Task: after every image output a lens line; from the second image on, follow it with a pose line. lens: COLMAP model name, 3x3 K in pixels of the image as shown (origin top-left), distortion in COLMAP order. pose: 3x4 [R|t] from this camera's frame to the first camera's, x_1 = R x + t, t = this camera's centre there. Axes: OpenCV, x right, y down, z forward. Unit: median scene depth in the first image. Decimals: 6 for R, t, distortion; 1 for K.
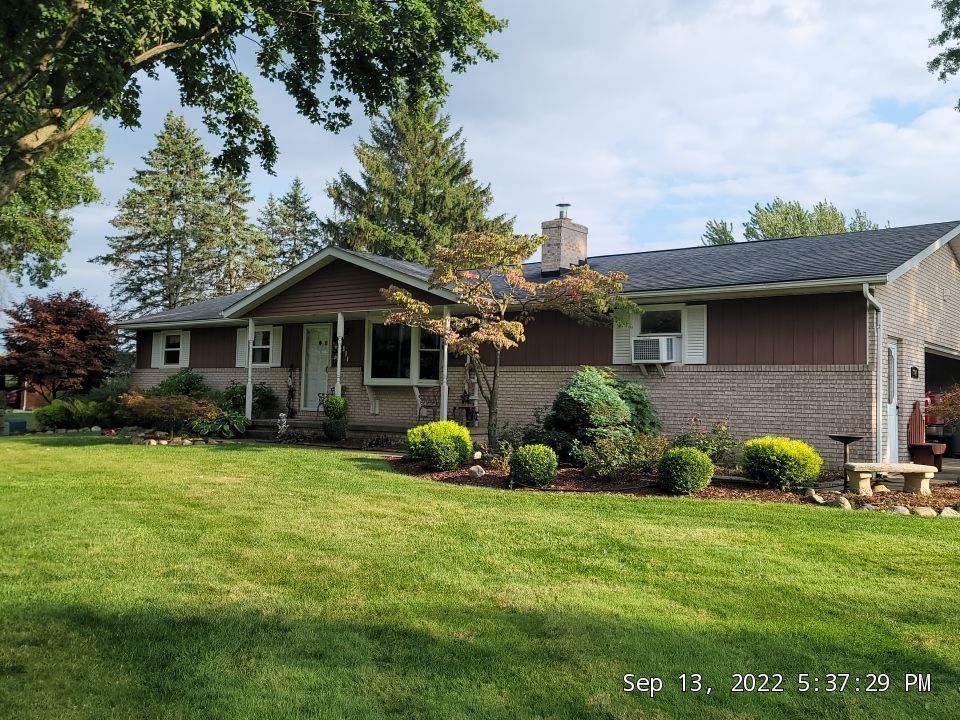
lens RADIAL K [[785.5, 0, 480.0], [0, 785.5, 346.0], [0, 0, 1]] dist [0.012492, 0.005623]
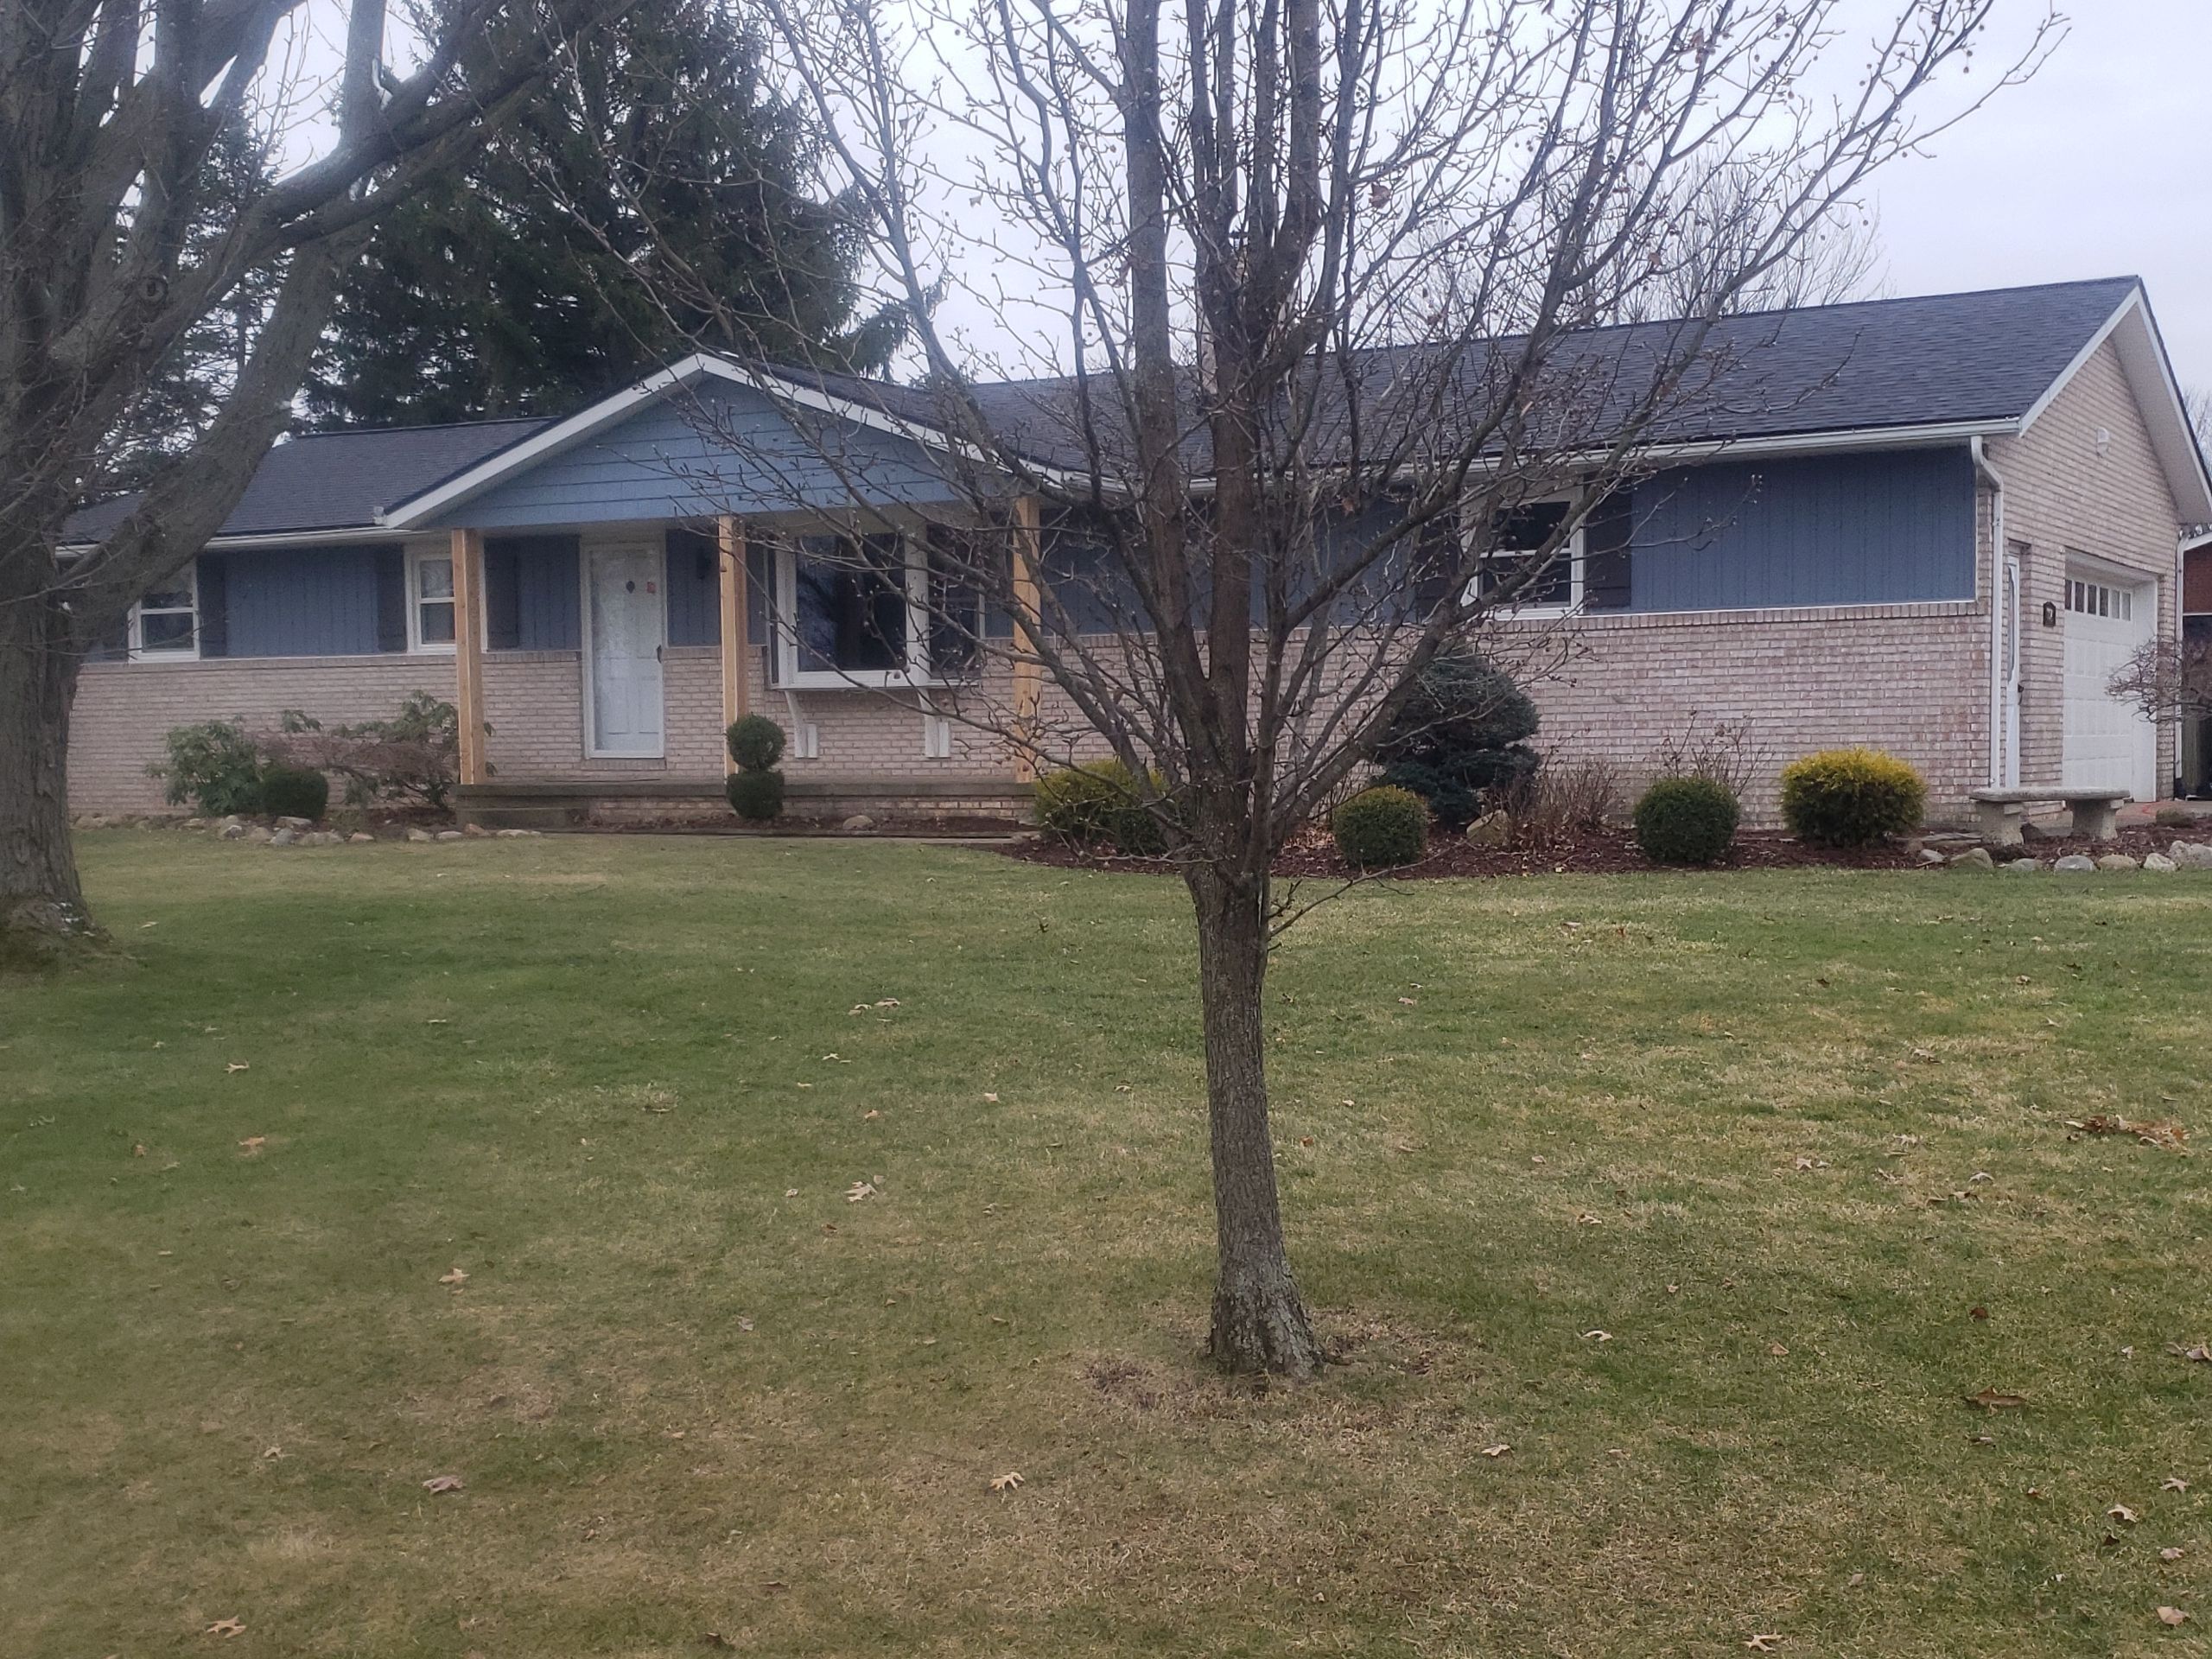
lens RADIAL K [[2322.0, 0, 1106.0], [0, 2322.0, 829.5], [0, 0, 1]] dist [0.308420, -1.019873]
pose [[0.984792, -0.047269, 0.167186, -0.185096], [0.028171, 0.992988, 0.114813, -0.013017], [-0.171440, -0.108357, 0.979217, -0.231148]]
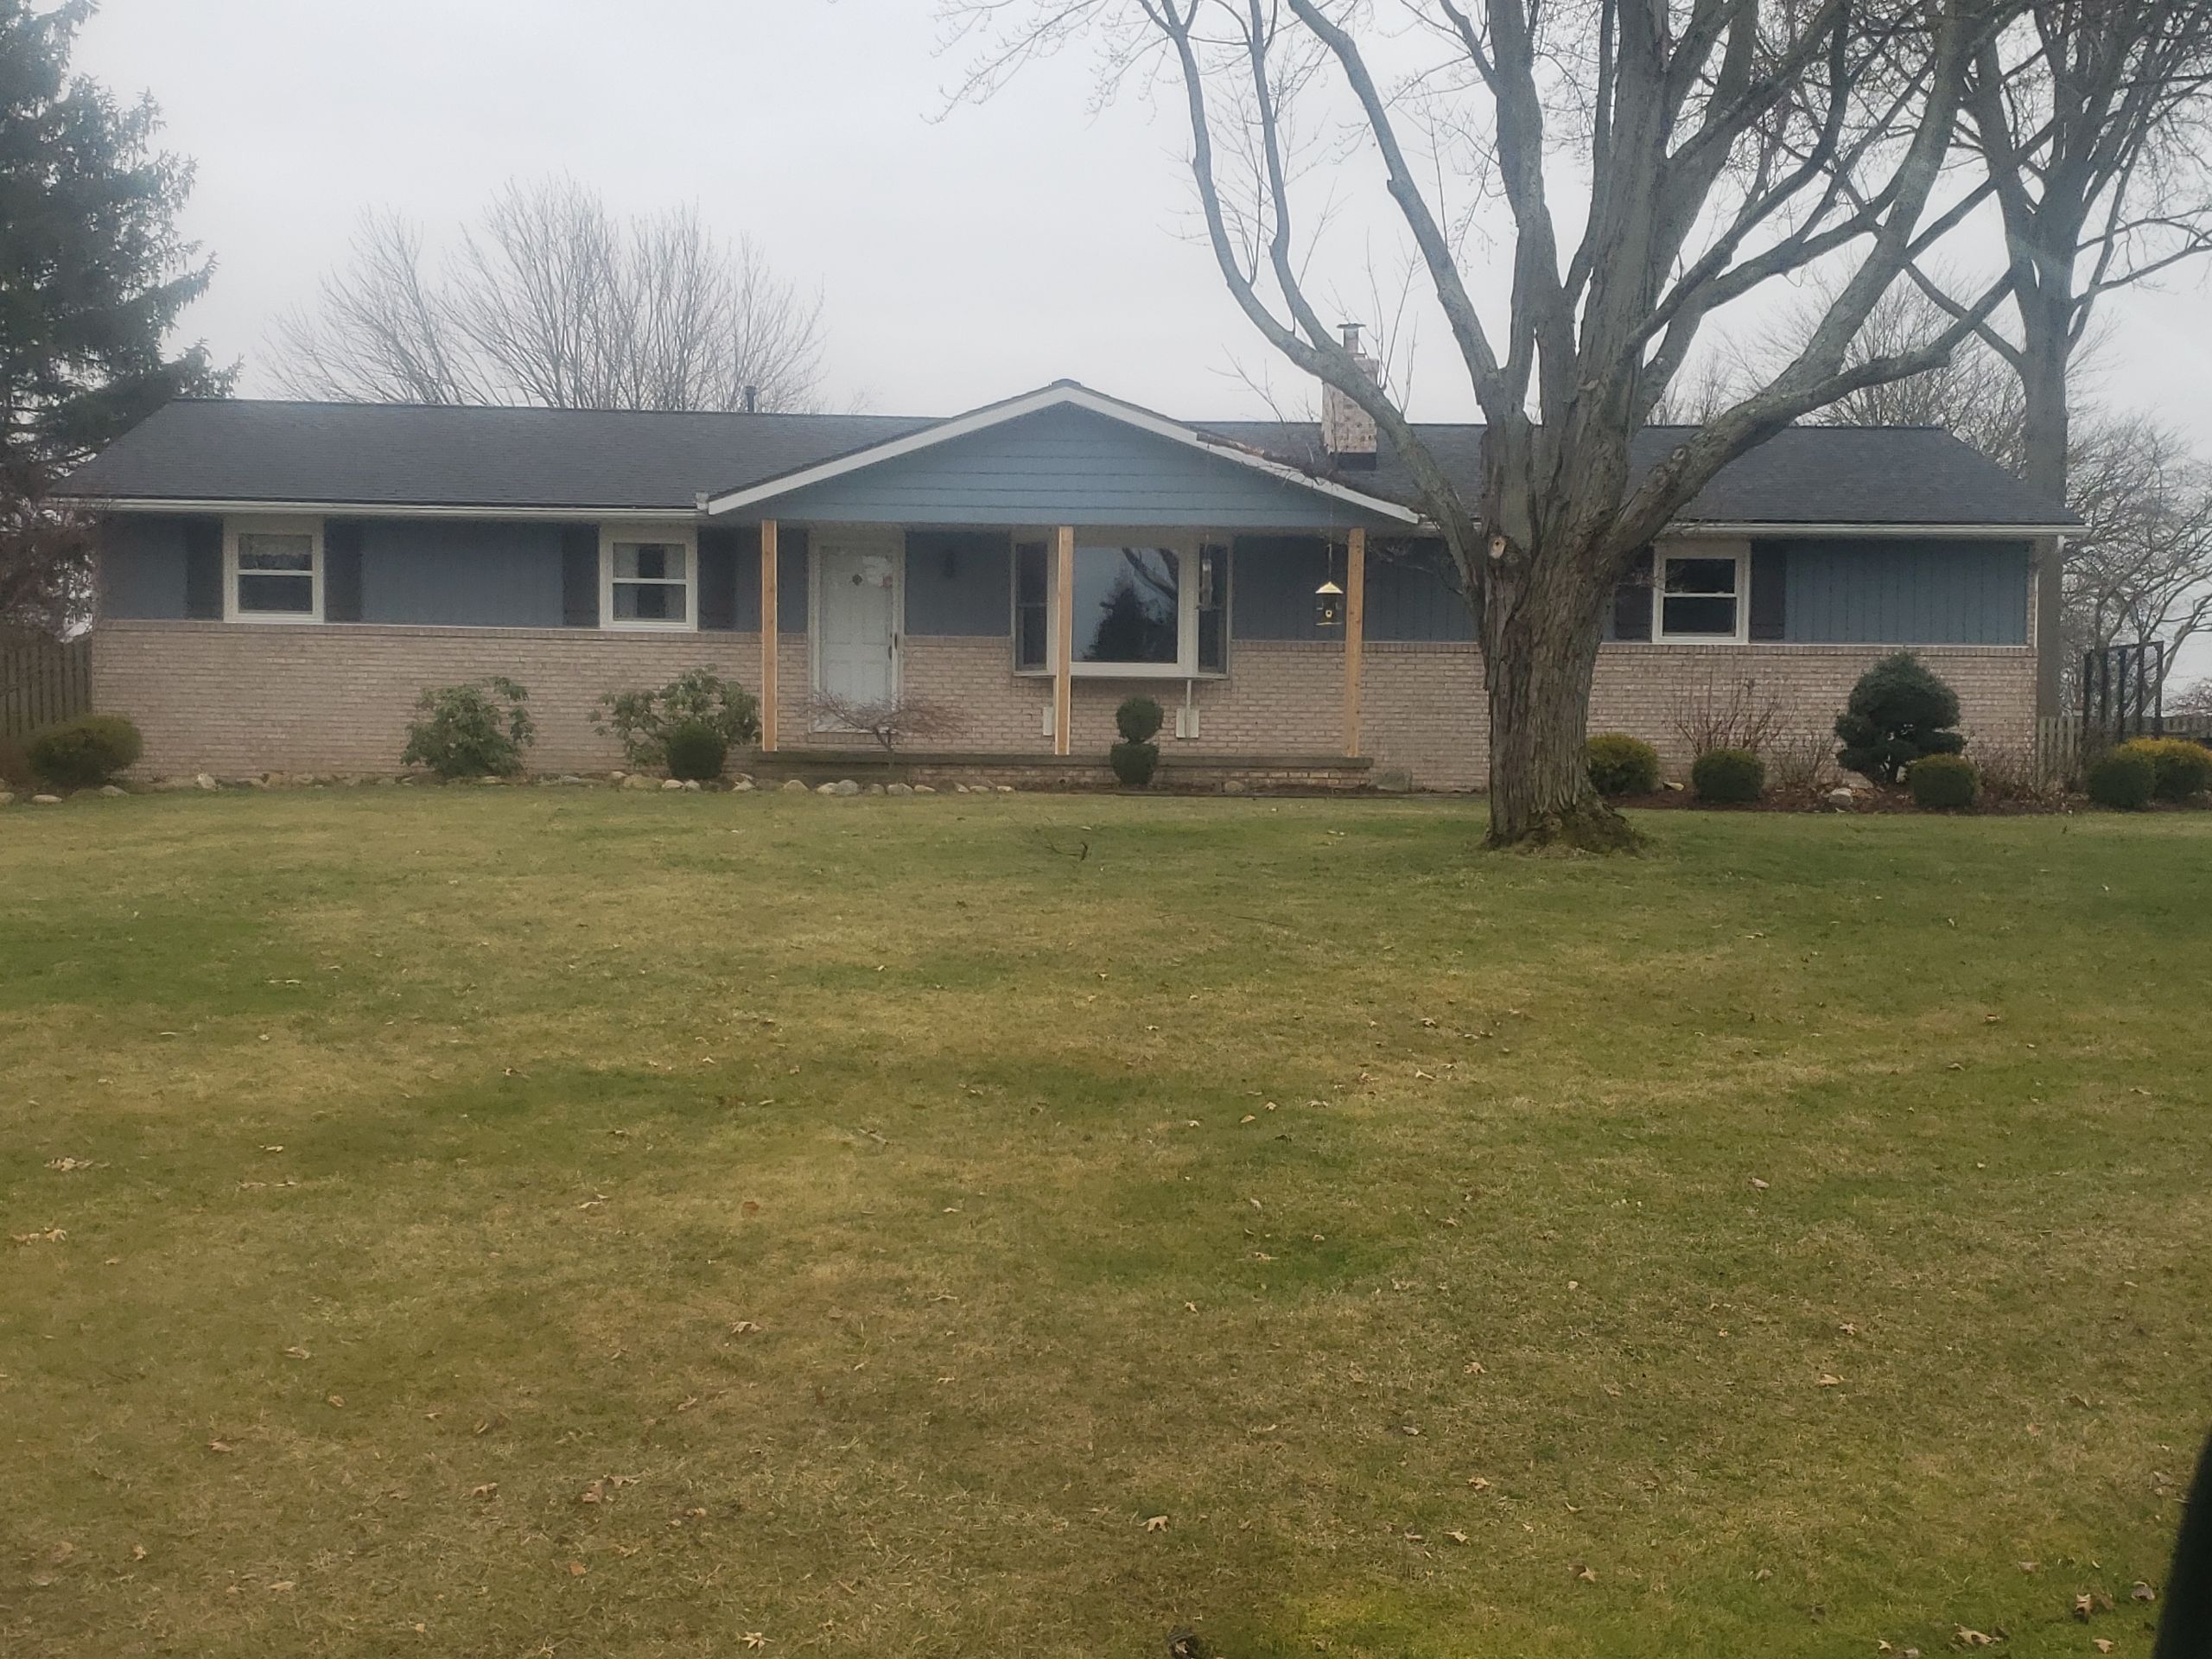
lens RADIAL K [[2322.0, 0, 1106.0], [0, 2322.0, 829.5], [0, 0, 1]] dist [0.308420, -1.019873]
pose [[0.786984, -0.037110, 0.615856, -0.979900], [-0.033030, 0.994224, 0.102118, -0.003435], [-0.616089, -0.100707, 0.781213, -0.135809]]
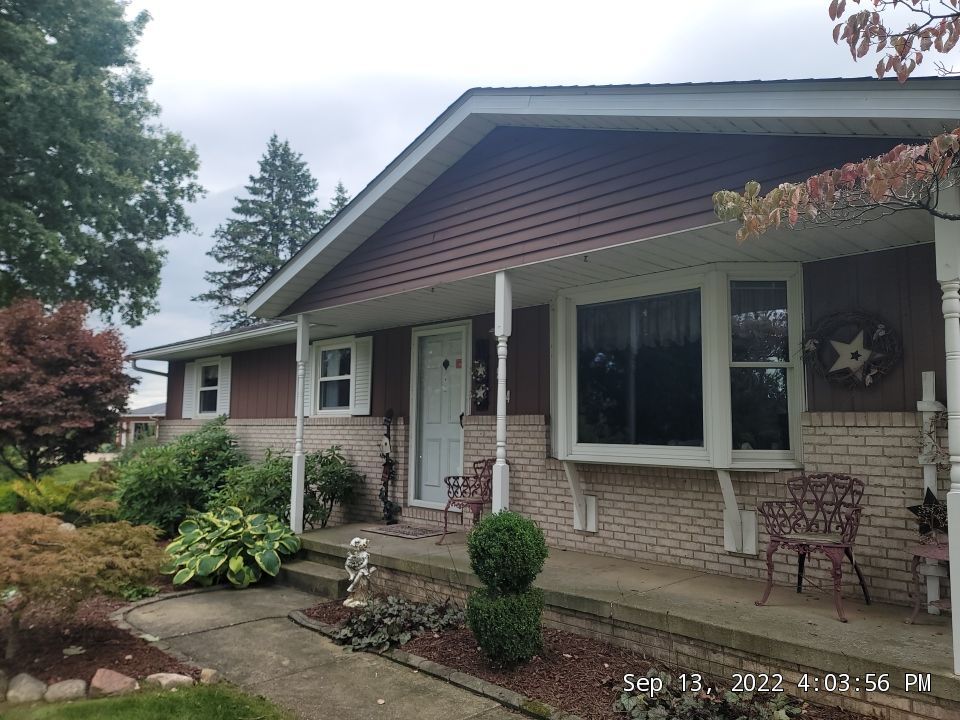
lens RADIAL K [[675.7, 0, 480.0], [0, 675.7, 360.0], [0, 0, 1]] dist [0.056618, 0.001139]
pose [[0.990406, -0.027580, -0.135408, -0.137457], [0.021787, 0.998790, -0.044084, 0.013019], [0.136460, 0.040711, 0.989809, 0.644735]]
